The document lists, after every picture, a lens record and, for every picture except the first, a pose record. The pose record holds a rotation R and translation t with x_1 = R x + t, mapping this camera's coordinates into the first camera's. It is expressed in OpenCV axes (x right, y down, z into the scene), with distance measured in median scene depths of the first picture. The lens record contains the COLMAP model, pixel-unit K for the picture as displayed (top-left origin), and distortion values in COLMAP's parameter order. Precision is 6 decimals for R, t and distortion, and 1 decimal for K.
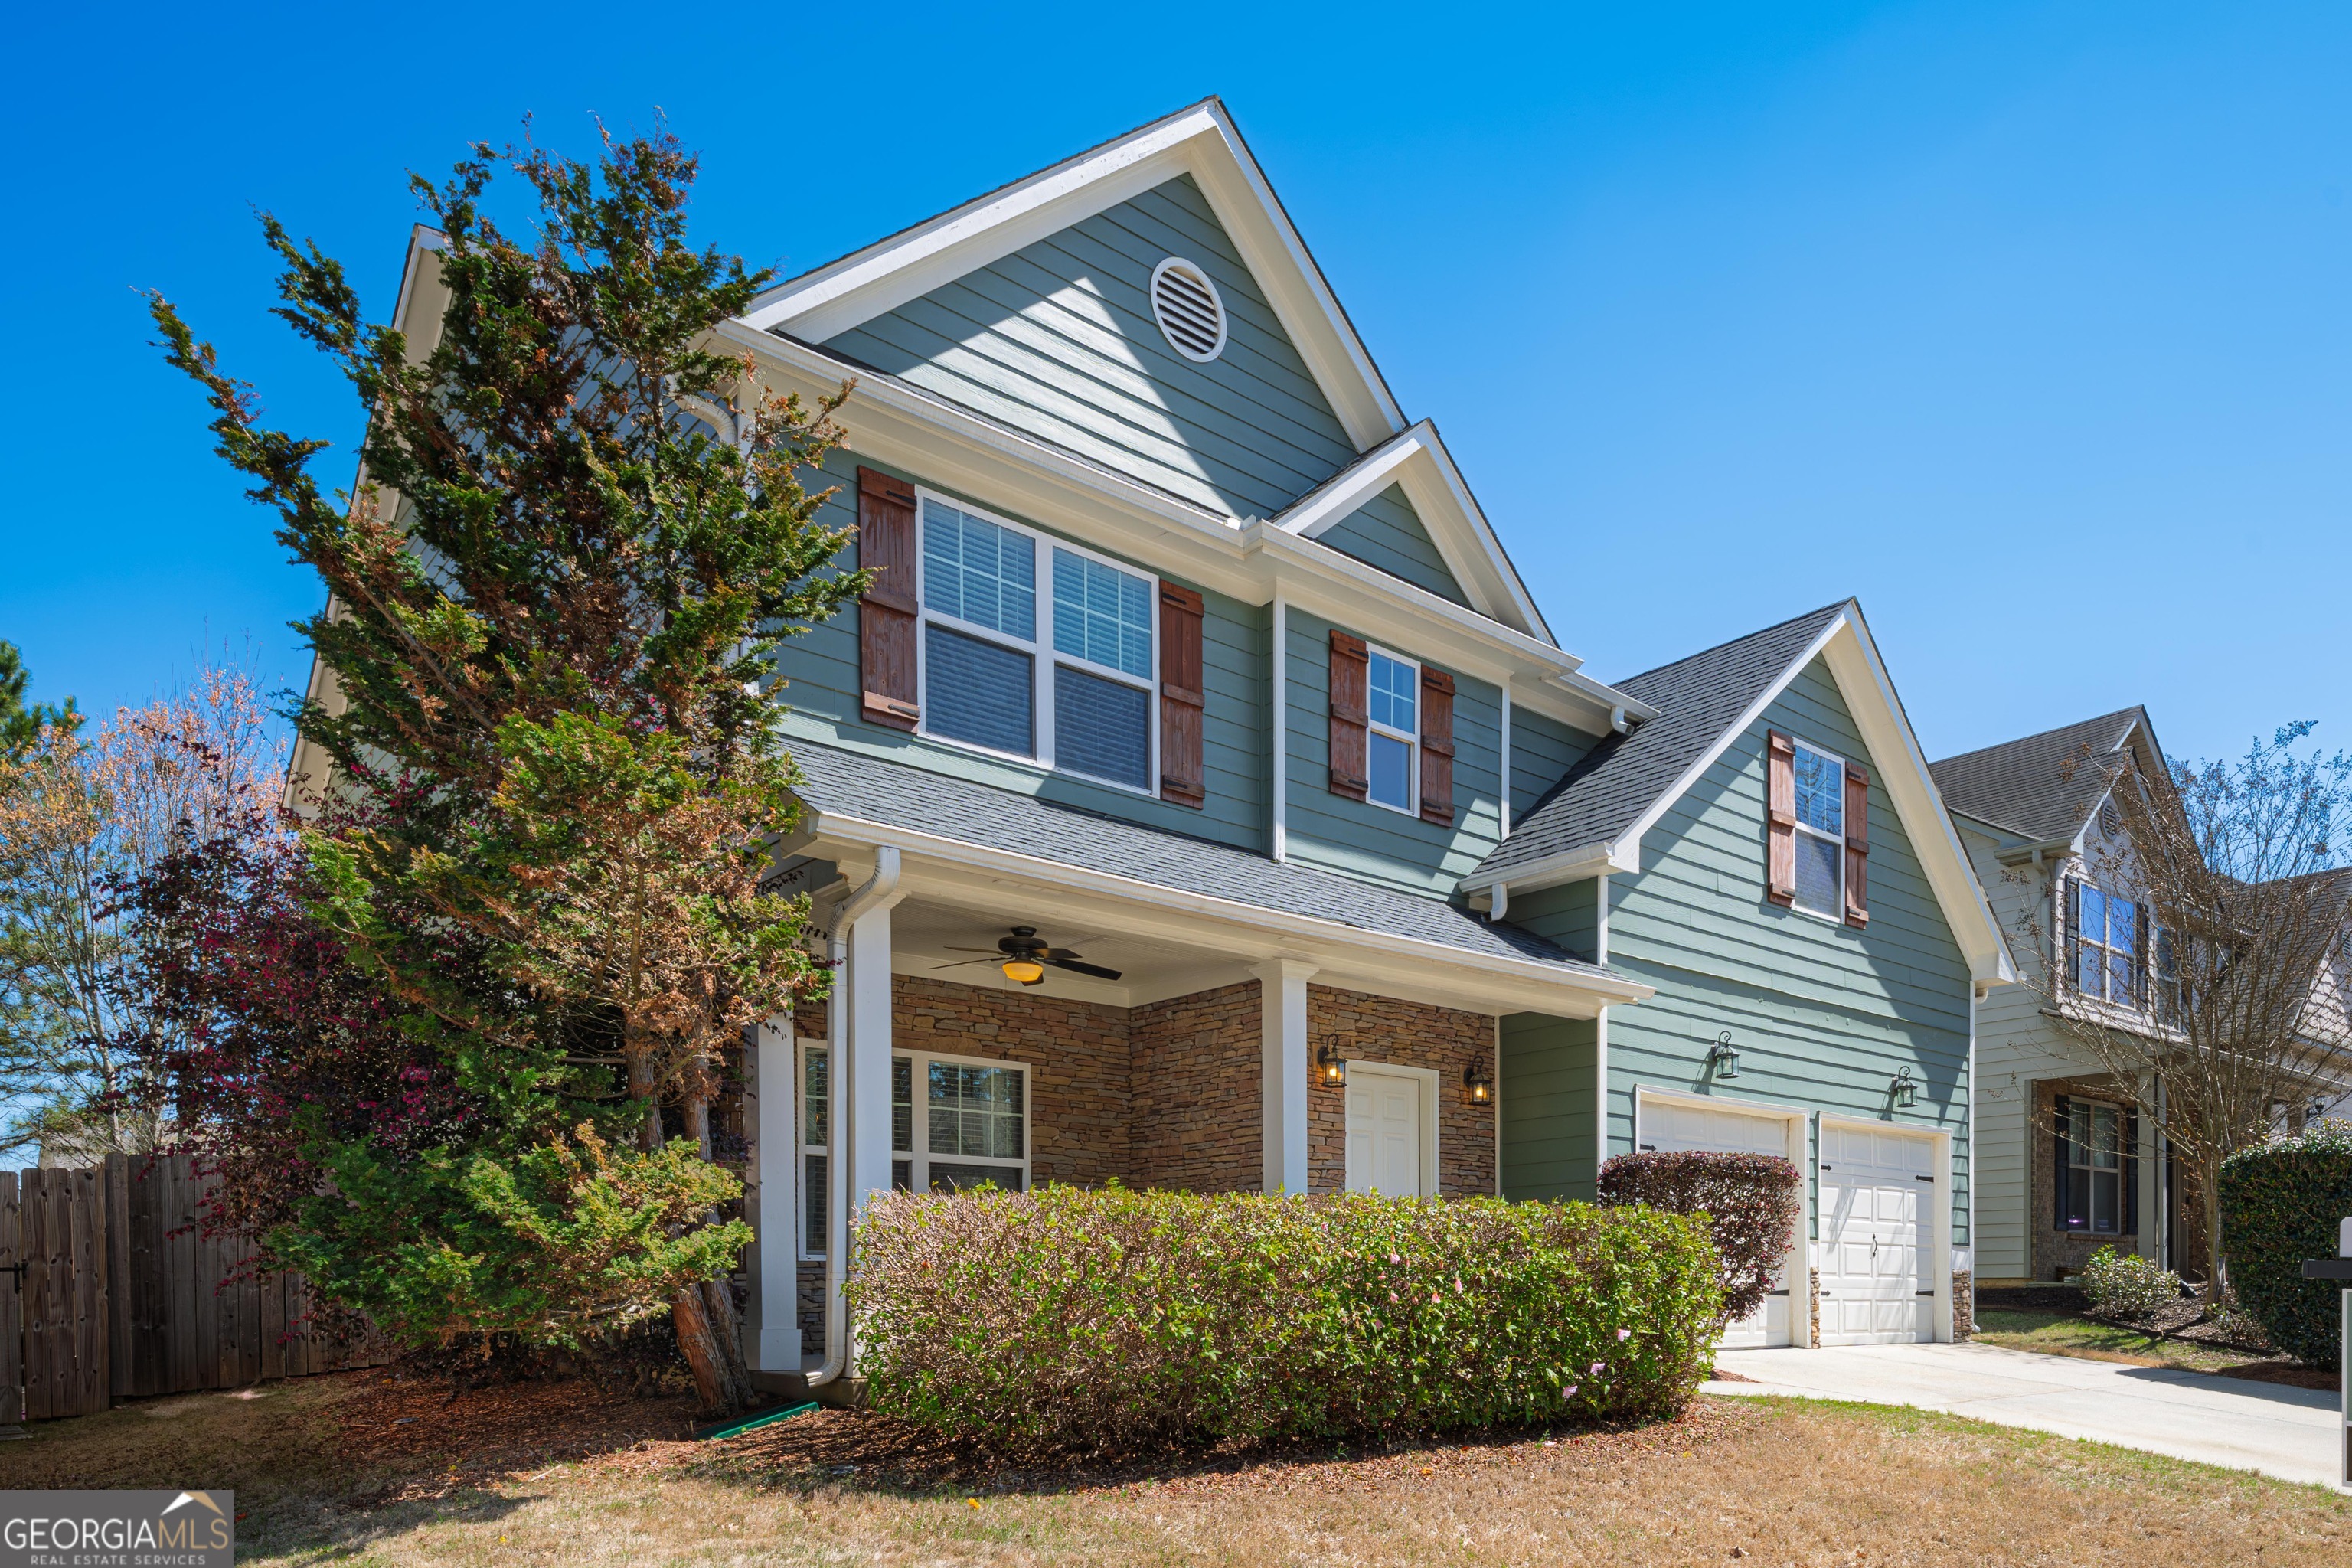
lens RADIAL K [[1321.3, 0, 1173.5], [0, 1321.3, 935.5], [0, 0, 1]] dist [0.023119, -0.001586]
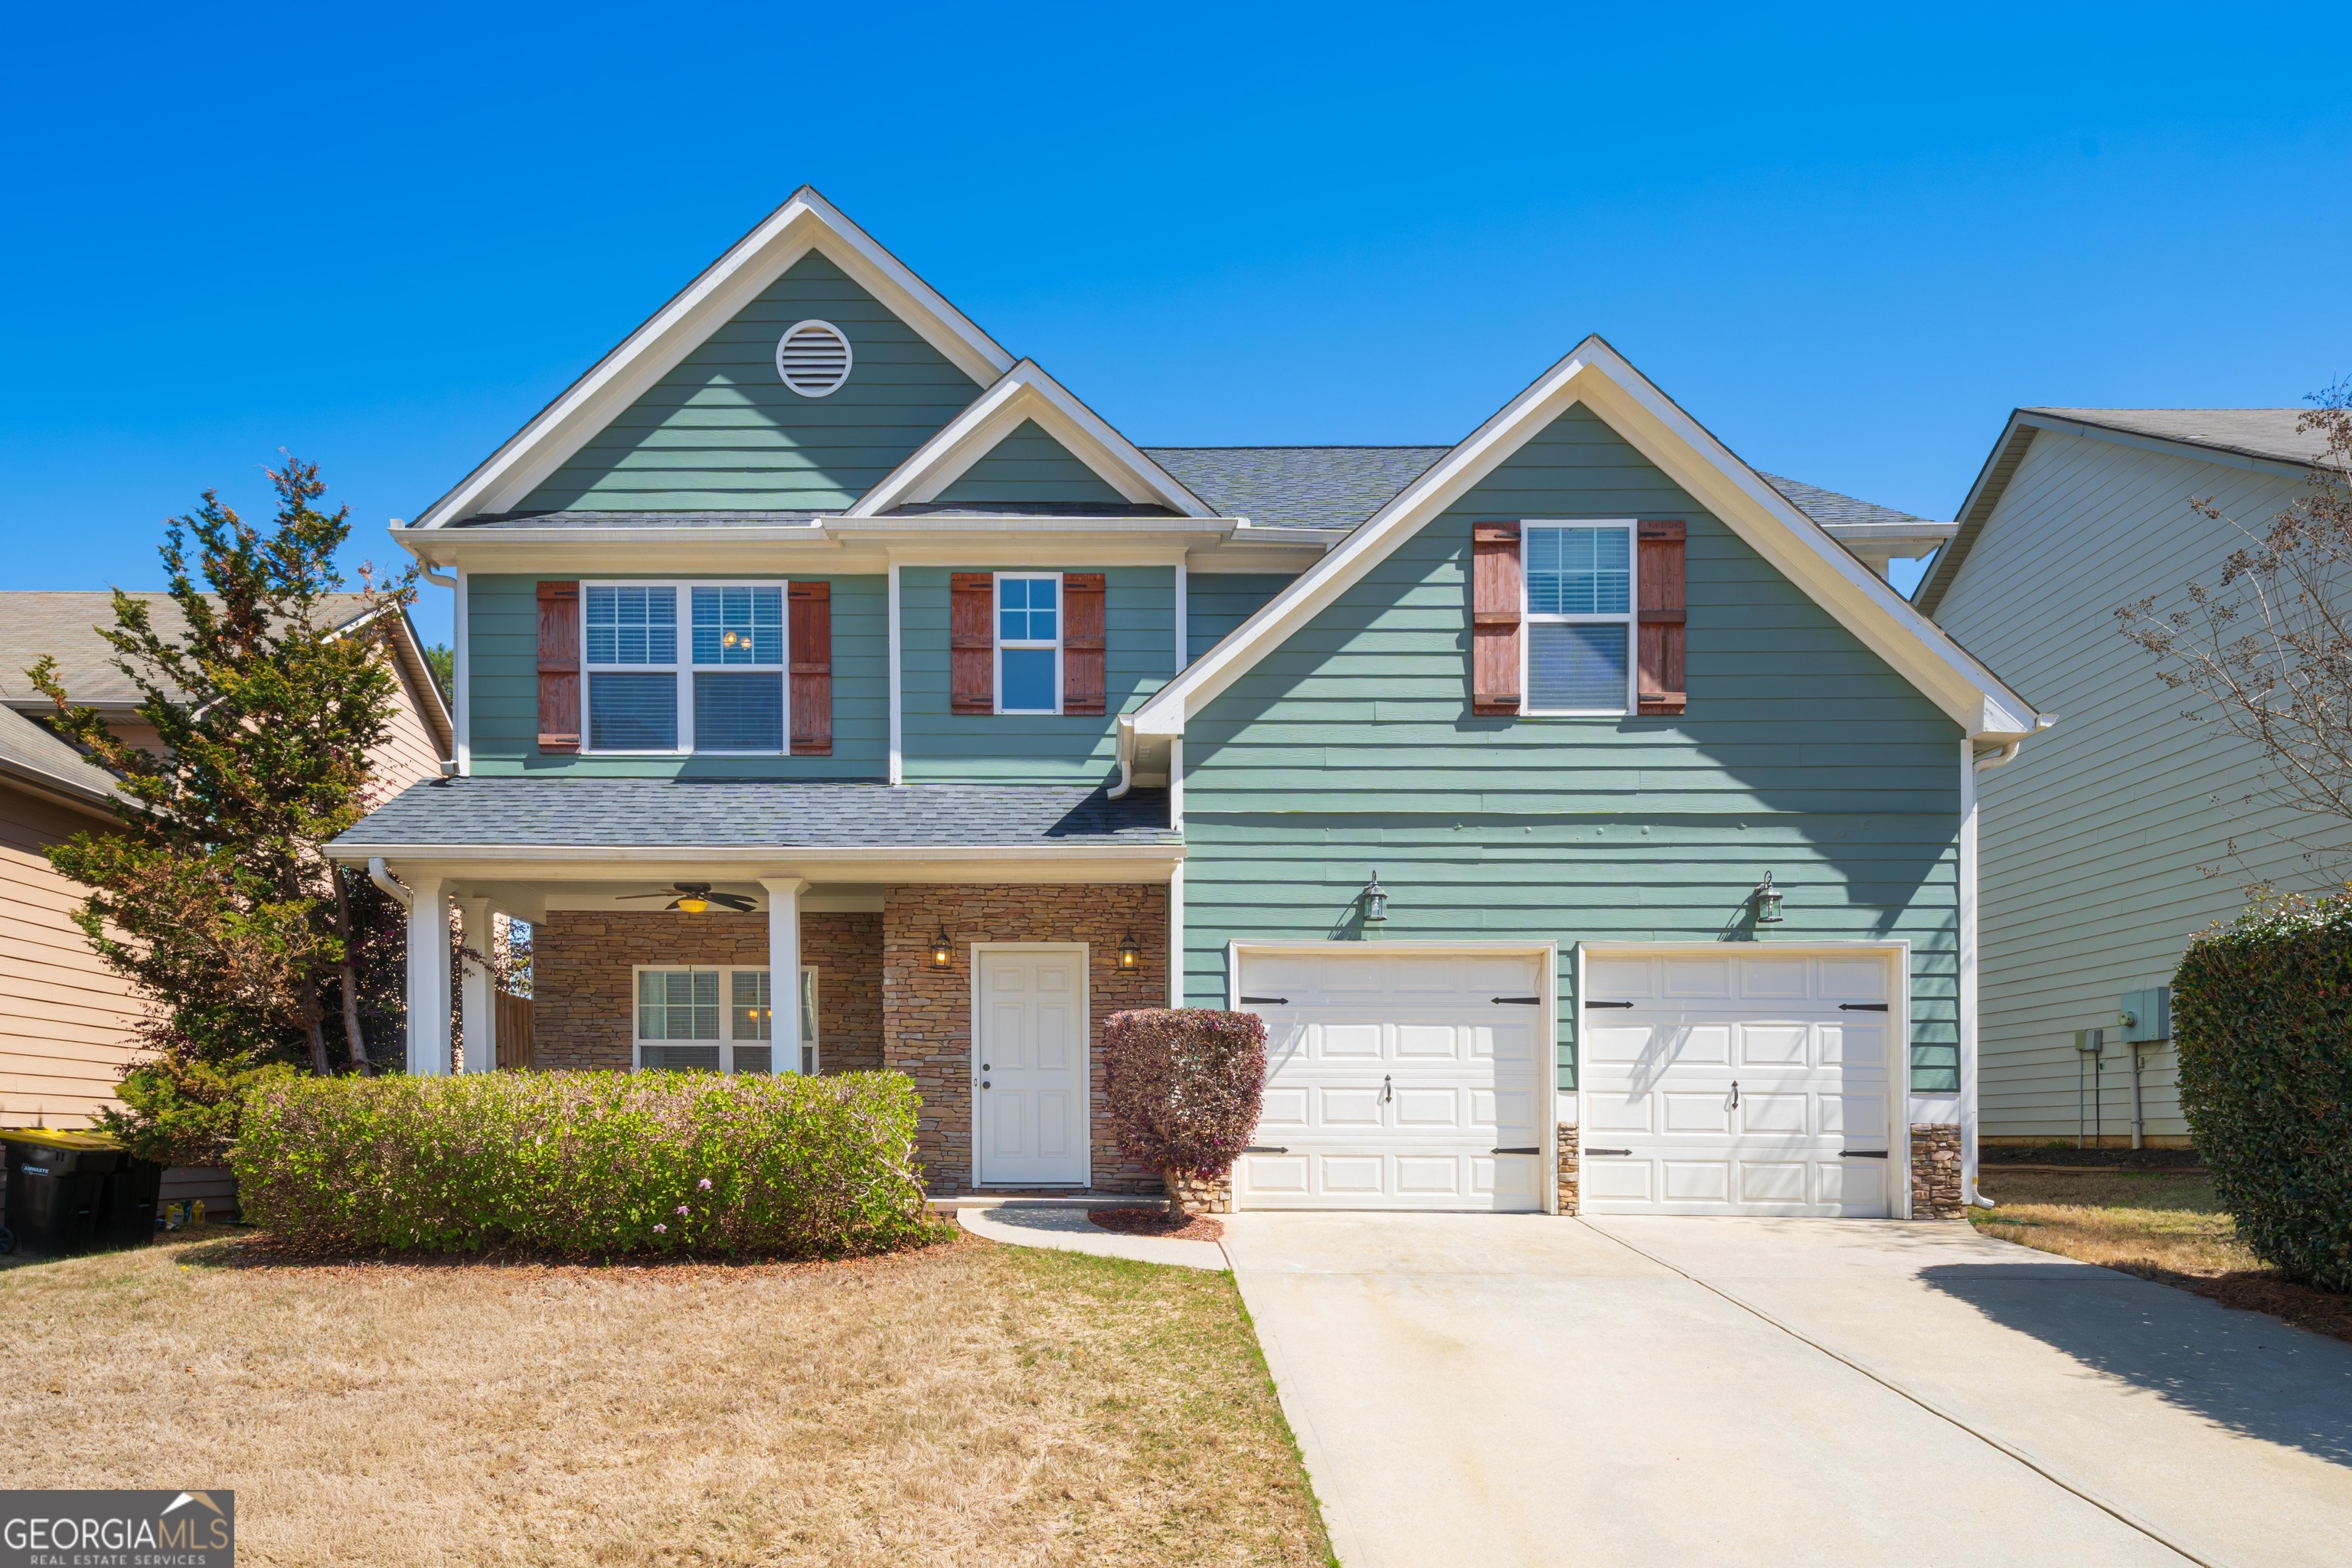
lens RADIAL K [[1190.4, 0, 1111.9], [0, 1190.4, 817.9], [0, 0, 1]] dist [0.020674, 0.000085]
pose [[0.798169, -0.148863, -0.583752, 0.815299], [0.147889, 0.987755, -0.049678, 0.053450], [0.584000, -0.046679, 0.810411, 0.226268]]
